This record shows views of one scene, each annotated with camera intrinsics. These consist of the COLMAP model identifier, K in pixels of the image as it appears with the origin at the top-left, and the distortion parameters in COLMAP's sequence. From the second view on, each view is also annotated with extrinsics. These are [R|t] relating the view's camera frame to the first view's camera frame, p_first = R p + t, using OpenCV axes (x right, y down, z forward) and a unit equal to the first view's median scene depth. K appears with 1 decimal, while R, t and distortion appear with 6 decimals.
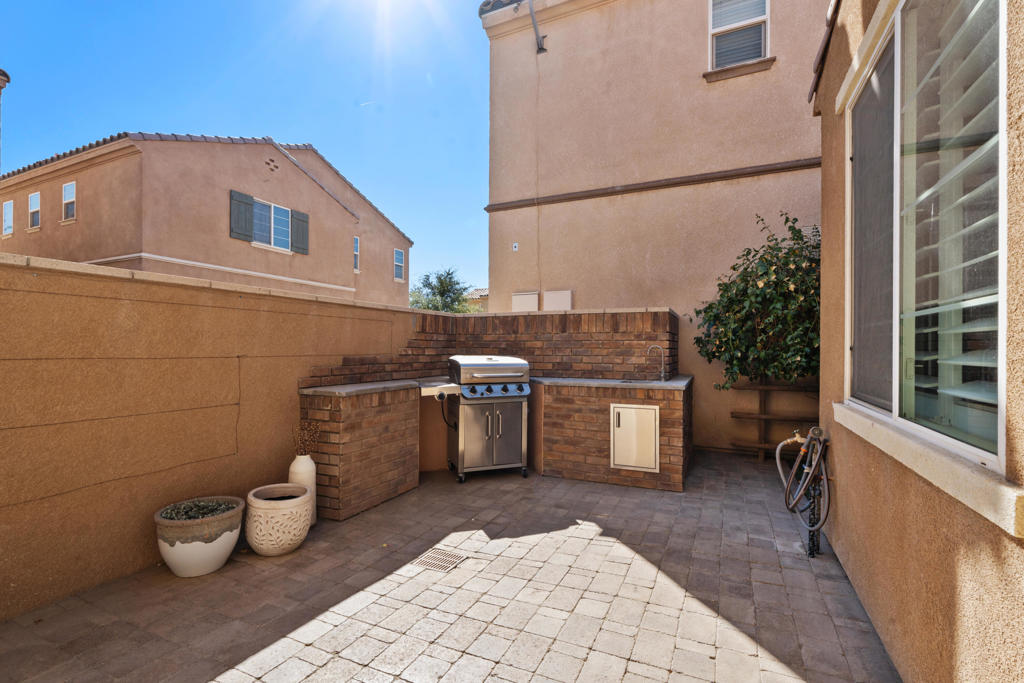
lens RADIAL K [[460.1, 0, 509.8], [0, 460.1, 351.4], [0, 0, 1]] dist [0.005670, -0.002239]
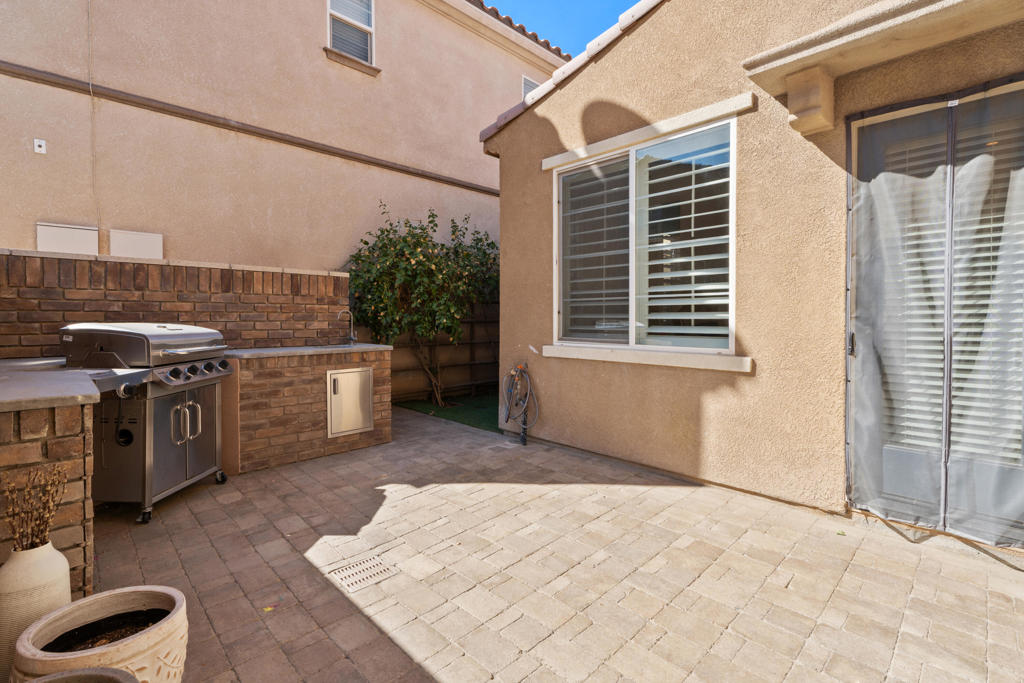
lens RADIAL K [[460.1, 0, 510.1], [0, 460.1, 326.1], [0, 0, 1]] dist [0.005670, -0.002239]
pose [[0.361693, -0.021461, 0.932050, -0.505796], [0.005480, 0.999767, 0.020894, 0.003524], [-0.932281, -0.002450, 0.361727, 0.297316]]
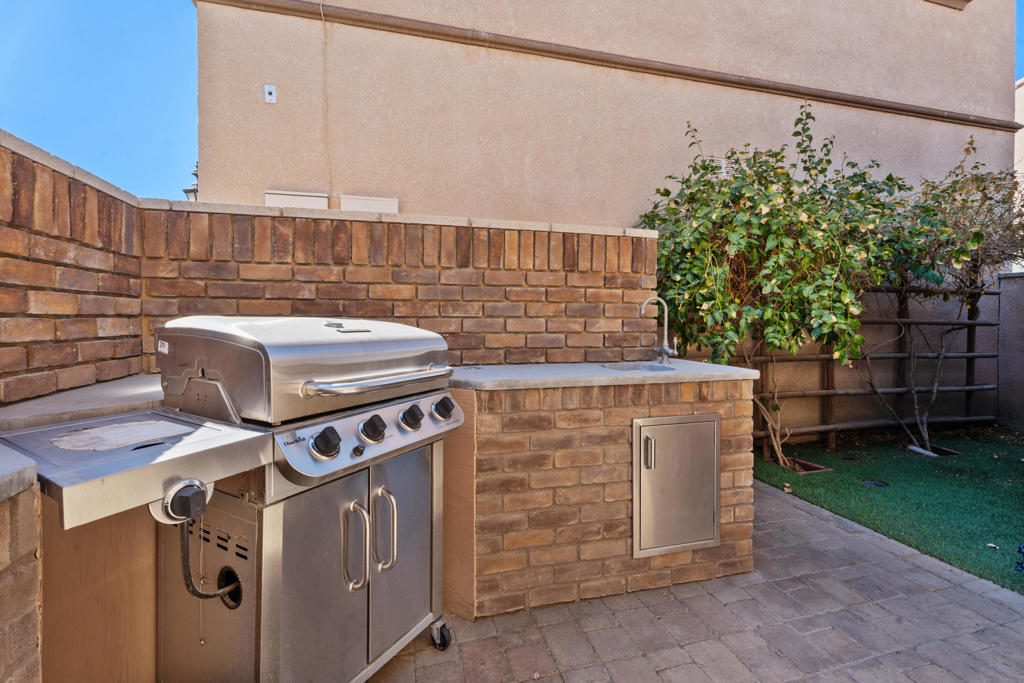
lens RADIAL K [[460.1, 0, 513.1], [0, 460.1, 324.9], [0, 0, 1]] dist [0.005670, -0.002239]
pose [[0.763237, -0.011248, 0.646021, -0.162303], [0.002895, 0.999898, 0.013989, 0.011763], [-0.646112, -0.008806, 0.763191, 0.702749]]
